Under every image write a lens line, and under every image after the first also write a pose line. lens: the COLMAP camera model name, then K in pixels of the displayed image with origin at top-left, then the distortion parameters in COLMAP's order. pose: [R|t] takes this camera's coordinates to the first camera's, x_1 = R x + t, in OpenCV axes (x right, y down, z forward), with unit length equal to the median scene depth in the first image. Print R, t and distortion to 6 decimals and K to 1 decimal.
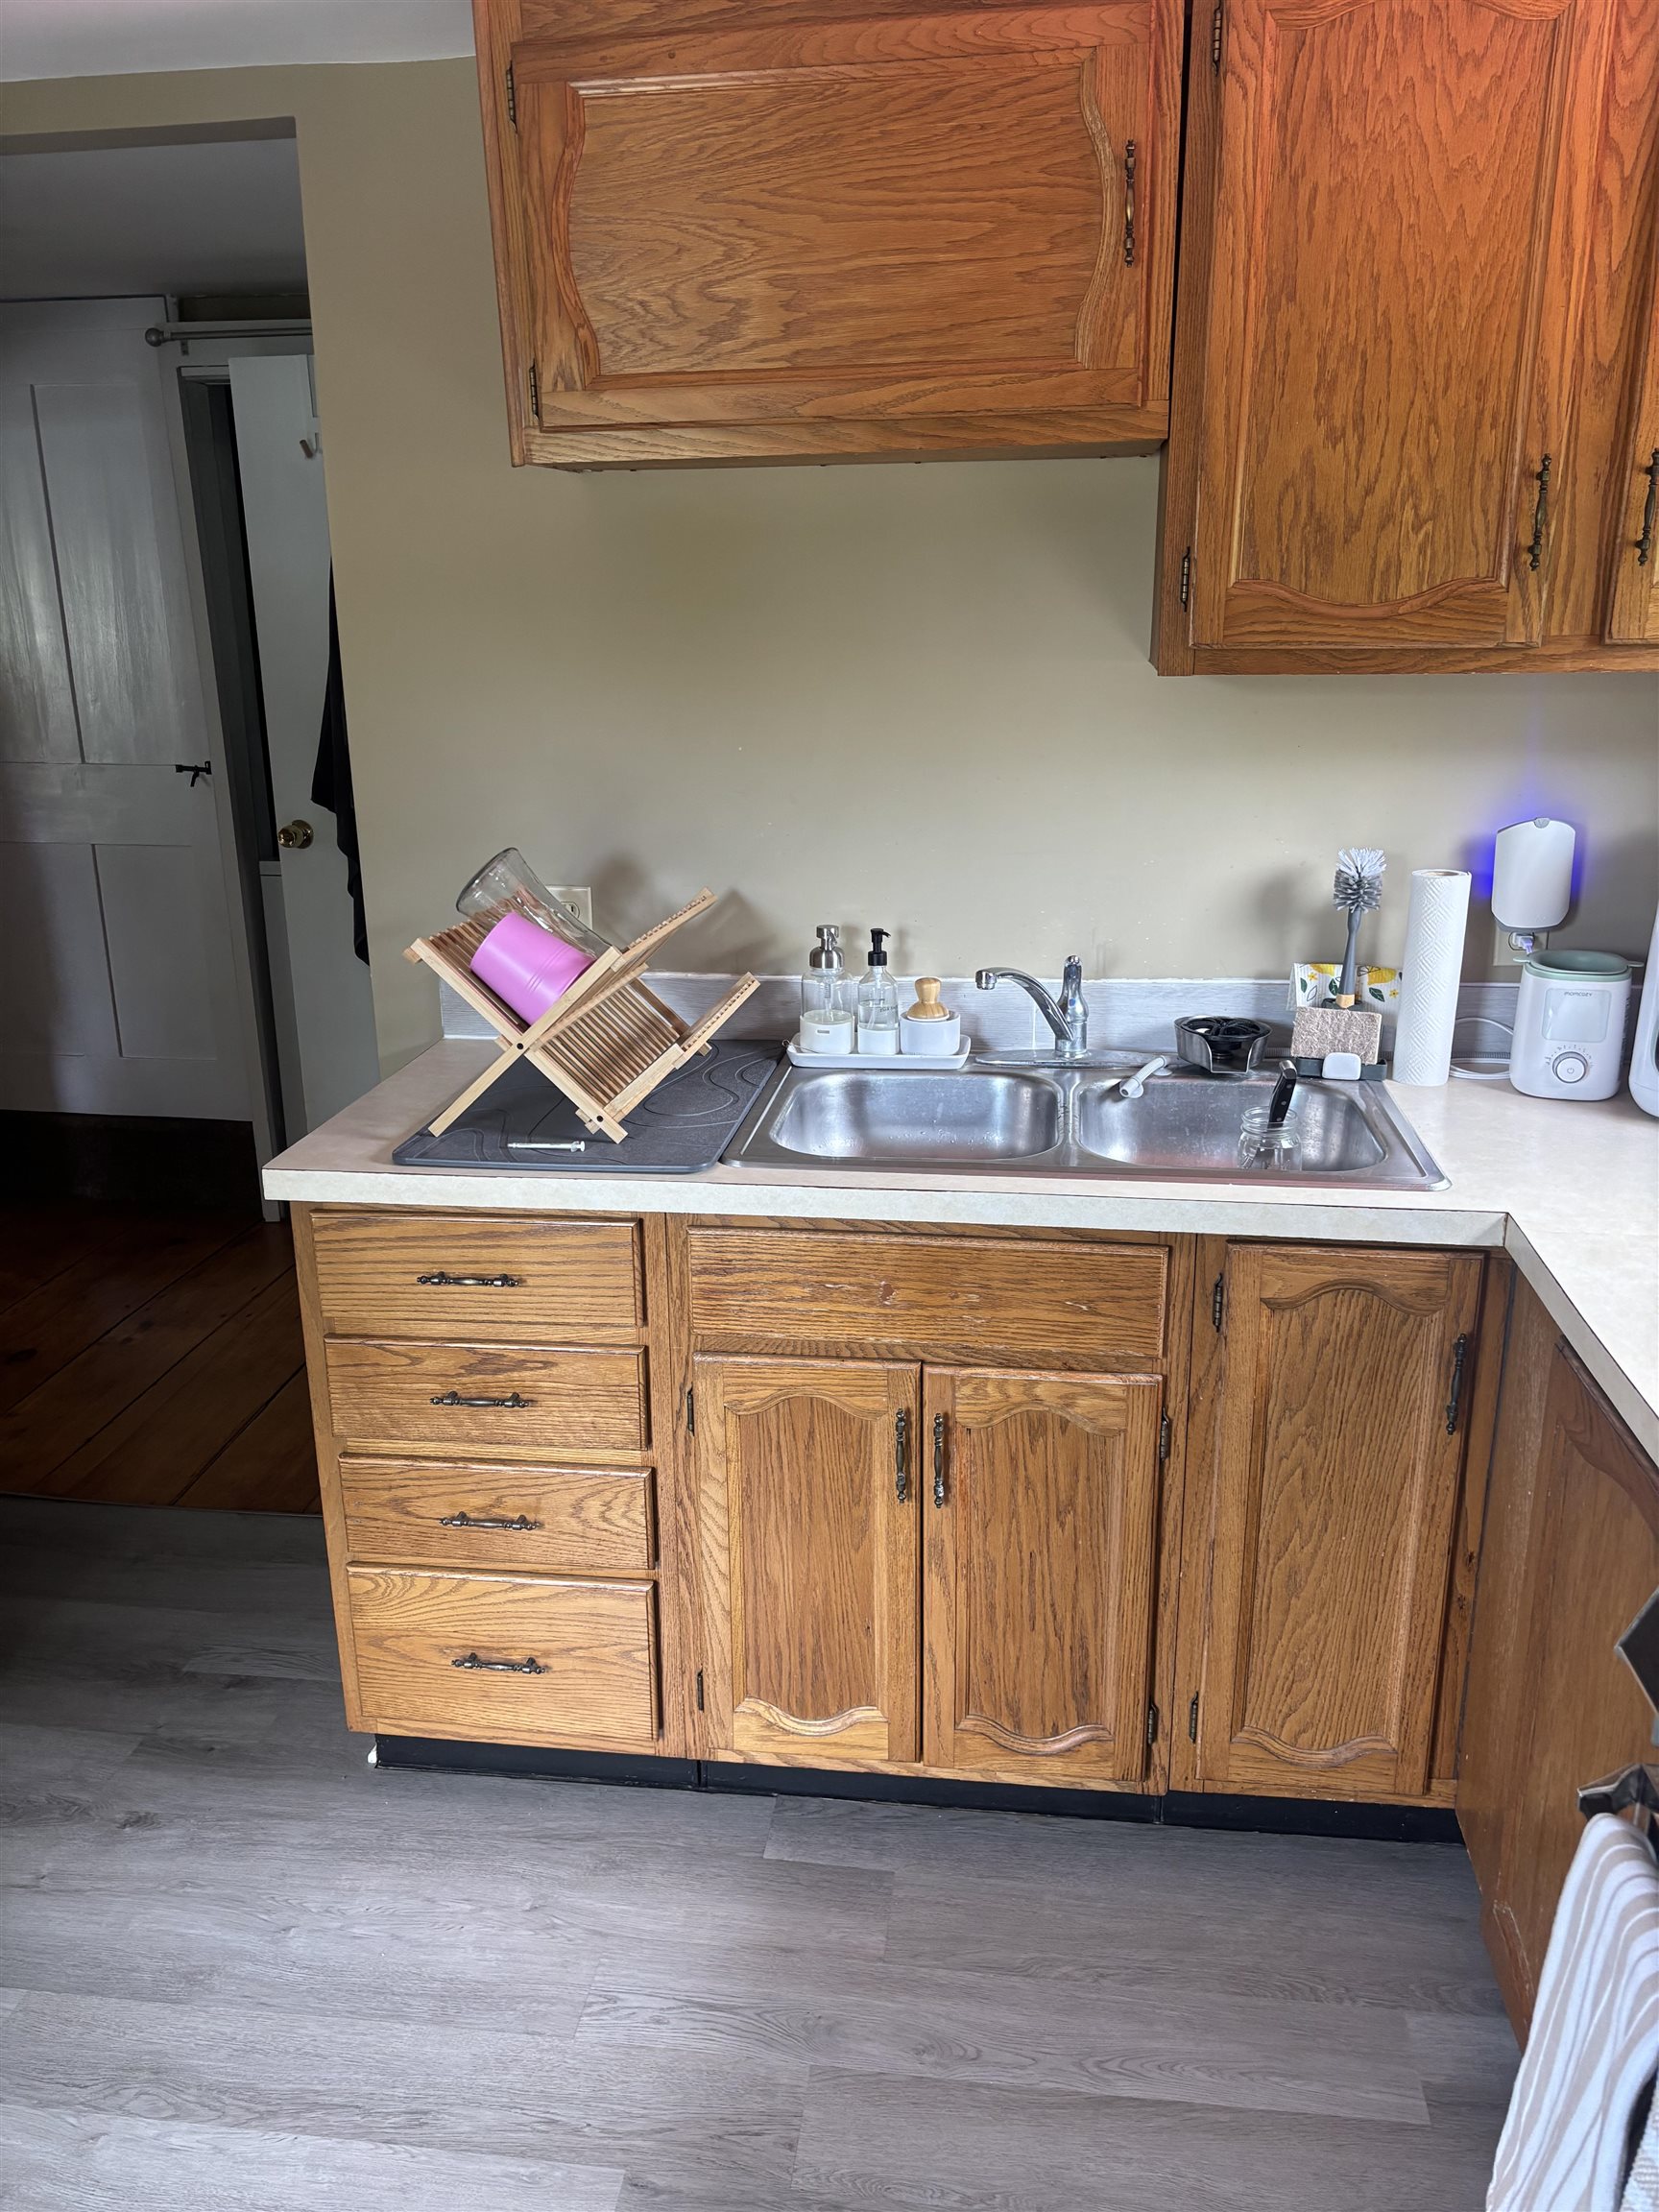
lens RADIAL K [[1676.1, 0, 829.5], [0, 1676.1, 1106.0], [0, 0, 1]] dist [0.052345, -0.060097]
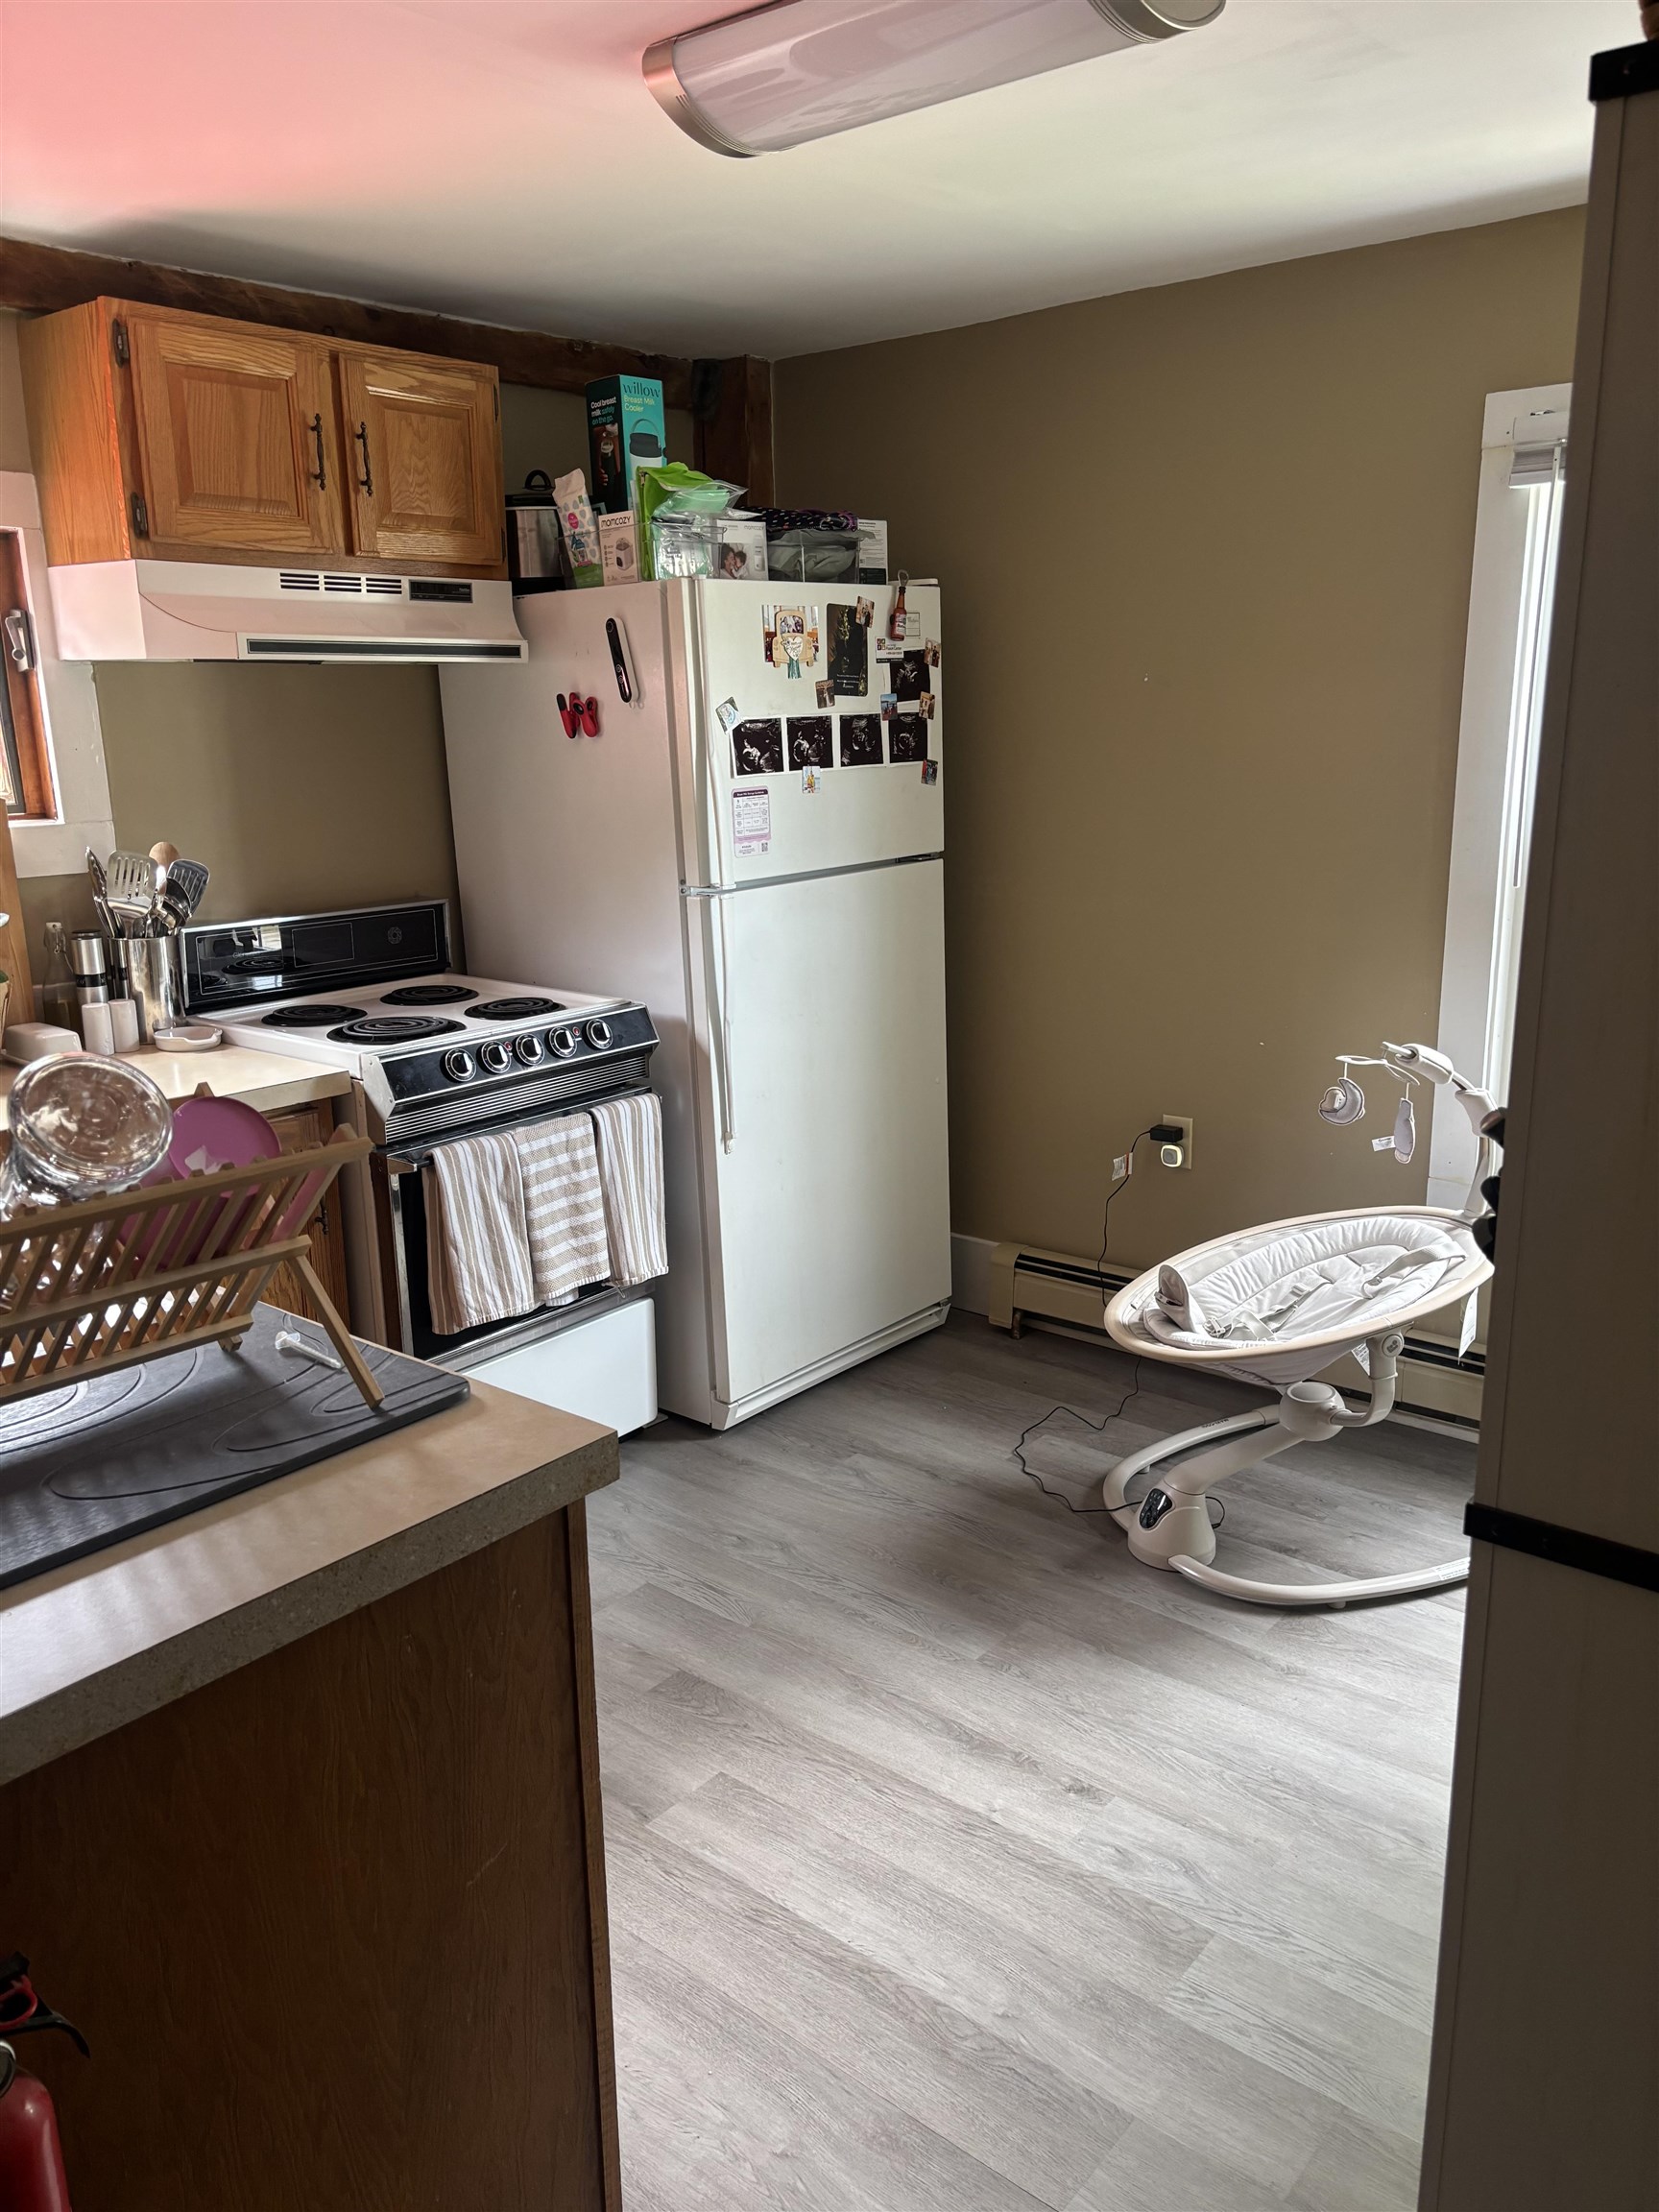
lens RADIAL K [[1676.1, 0, 829.5], [0, 1676.1, 1106.0], [0, 0, 1]] dist [0.052345, -0.060097]
pose [[-0.846274, -0.101431, 0.523003, -0.849240], [0.173970, 0.875274, 0.451253, -0.419932], [-0.503543, 0.472871, -0.723076, 1.568210]]
